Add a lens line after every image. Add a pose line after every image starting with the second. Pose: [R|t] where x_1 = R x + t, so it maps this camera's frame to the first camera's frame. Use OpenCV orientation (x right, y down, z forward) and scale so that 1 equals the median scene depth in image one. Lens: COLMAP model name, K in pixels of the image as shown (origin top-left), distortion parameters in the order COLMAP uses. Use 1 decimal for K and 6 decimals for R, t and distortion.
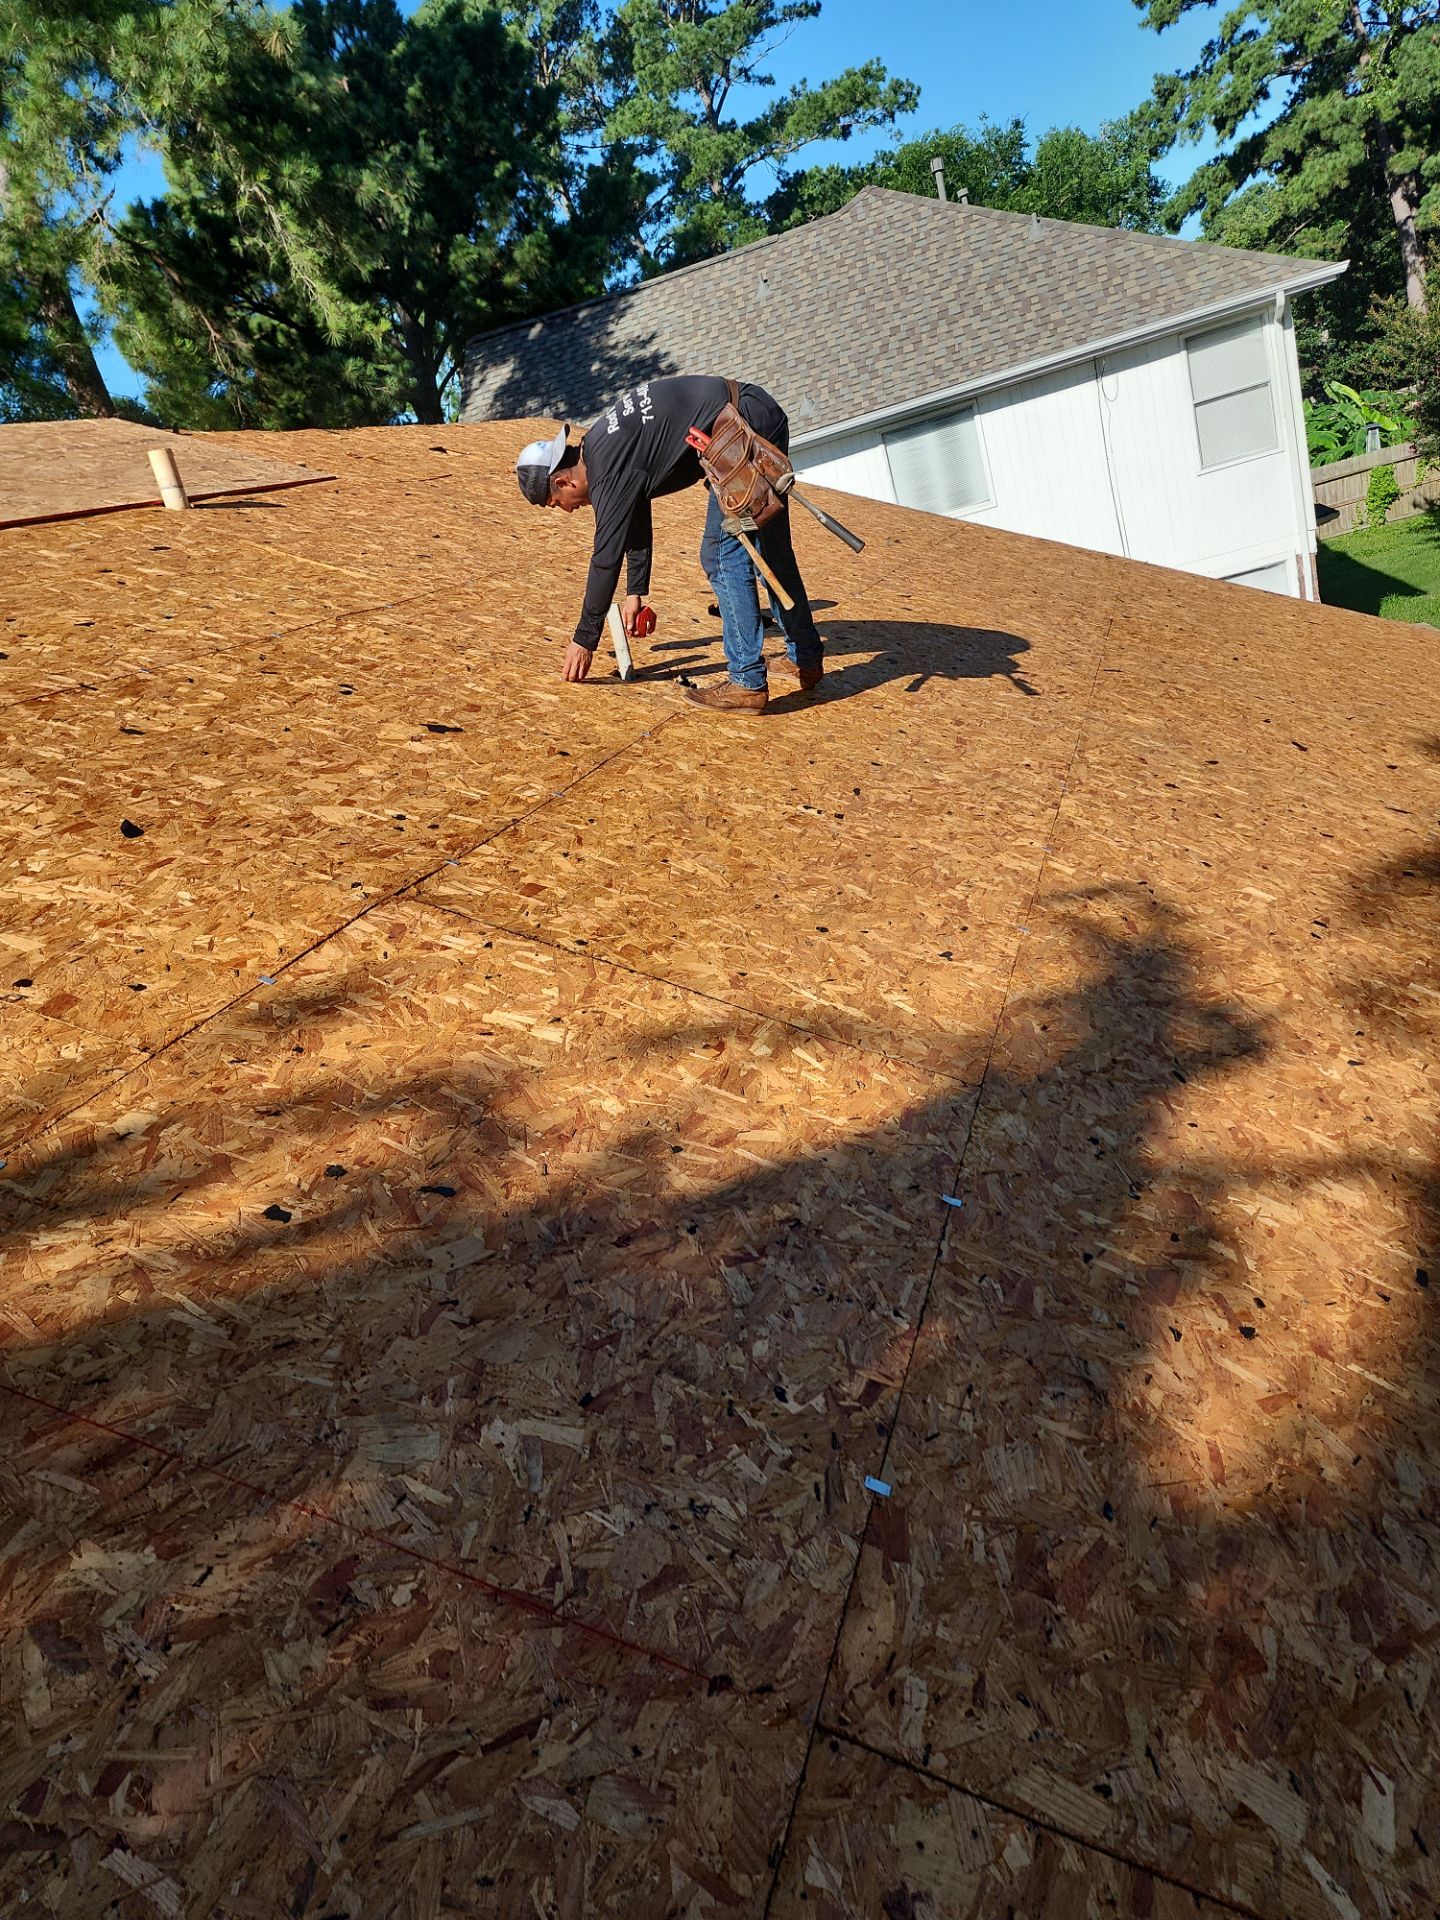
lens RADIAL K [[1204.5, 0, 751.5], [0, 1204.5, 965.3], [0, 0, 1]] dist [0.073655, -0.058738]
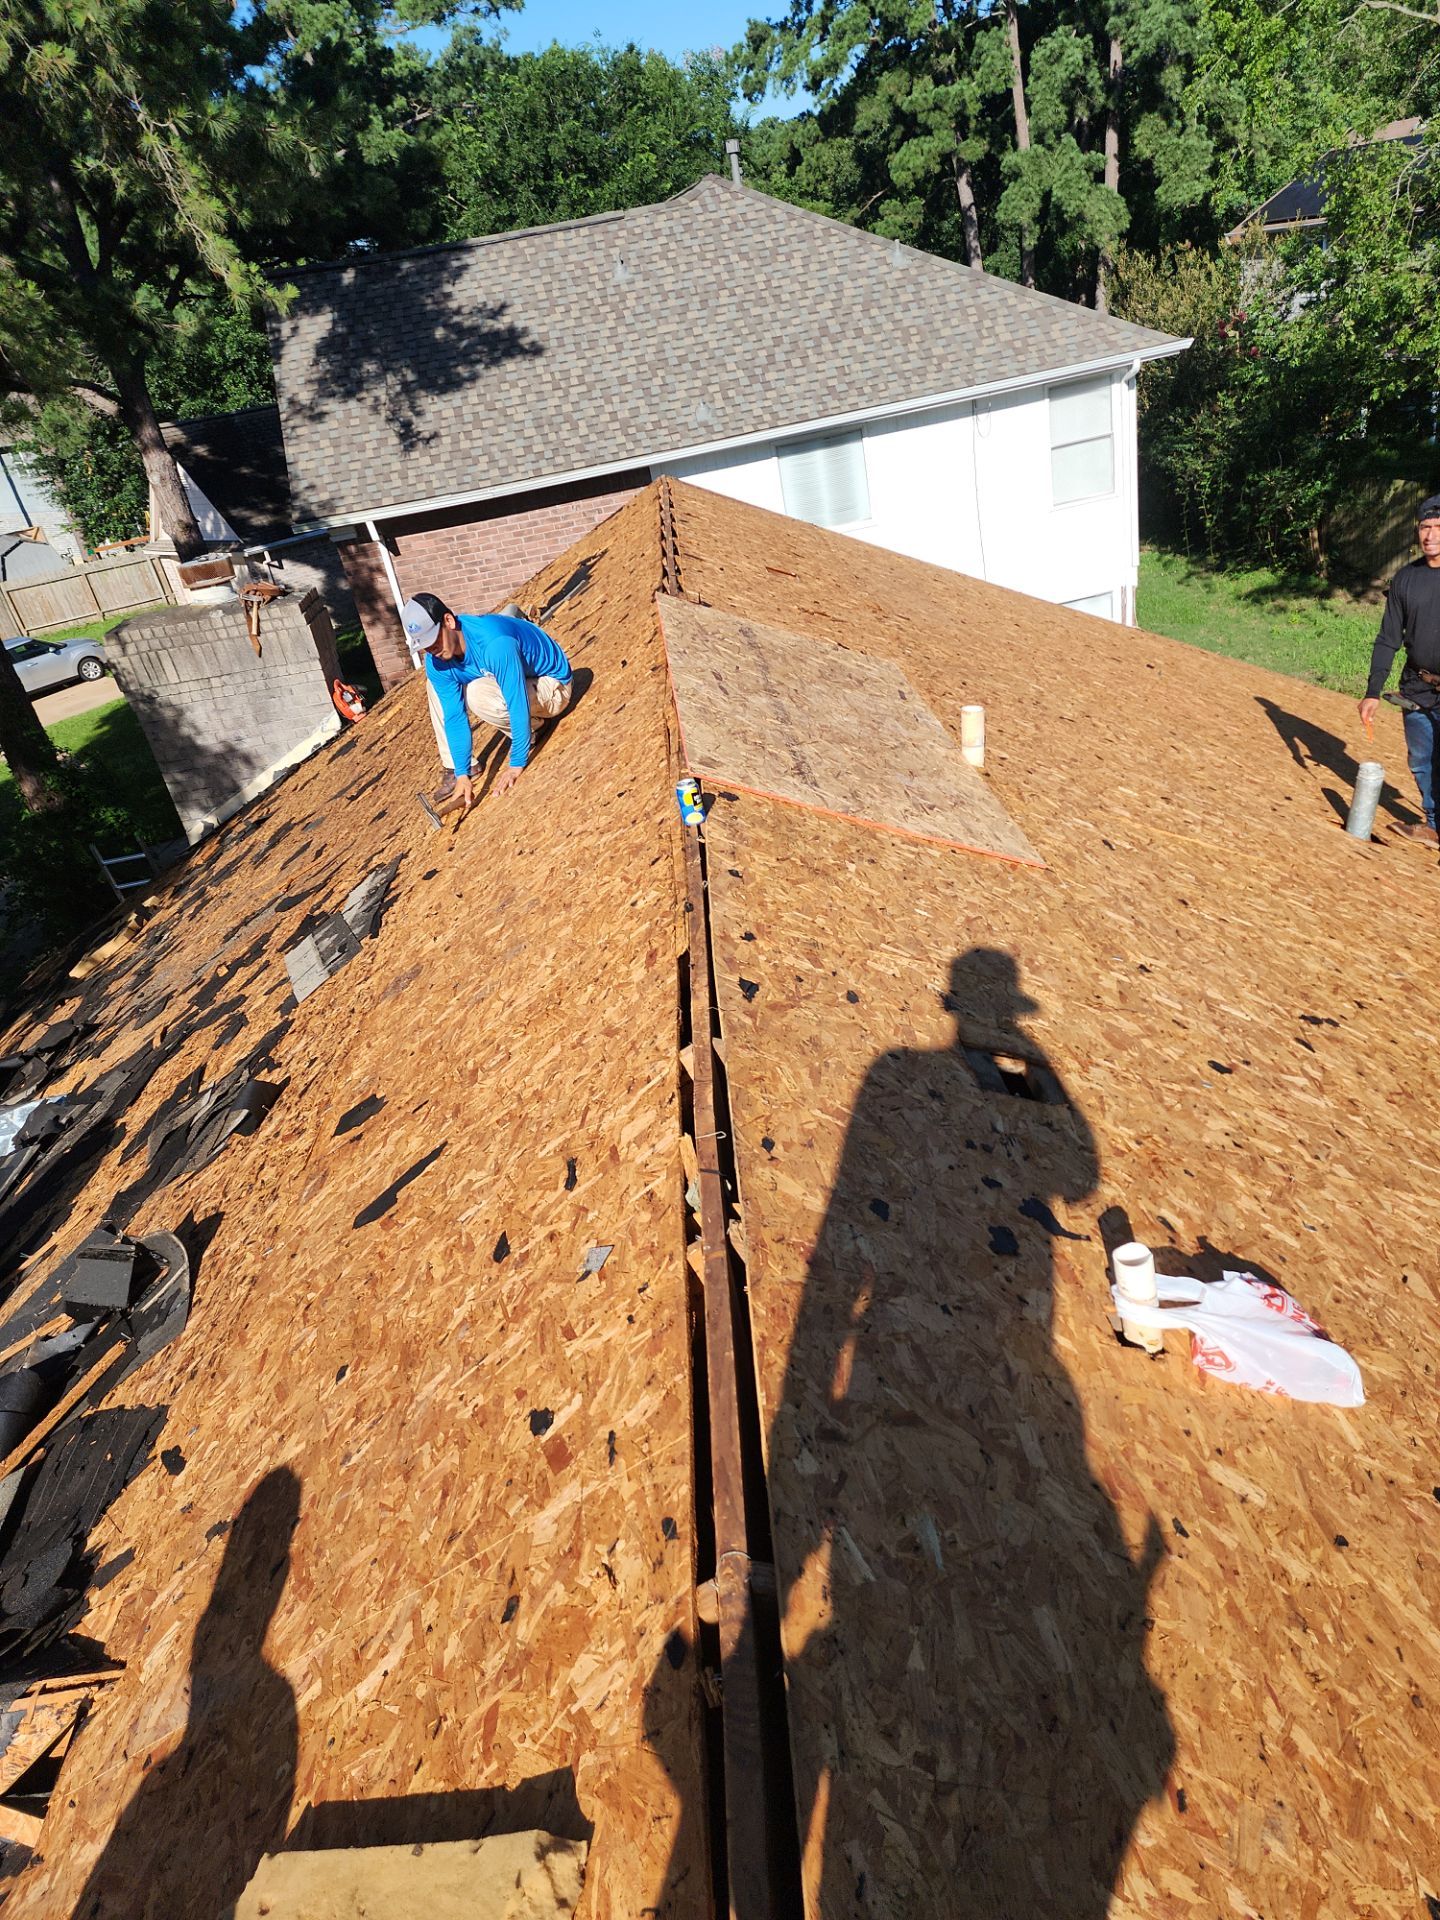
lens RADIAL K [[1204.5, 0, 751.5], [0, 1204.5, 965.3], [0, 0, 1]] dist [0.073655, -0.058738]
pose [[0.933583, -0.073722, 0.350697, -0.281530], [0.050043, 0.995842, 0.076124, -0.079393], [-0.354851, -0.053519, 0.933390, 0.035837]]
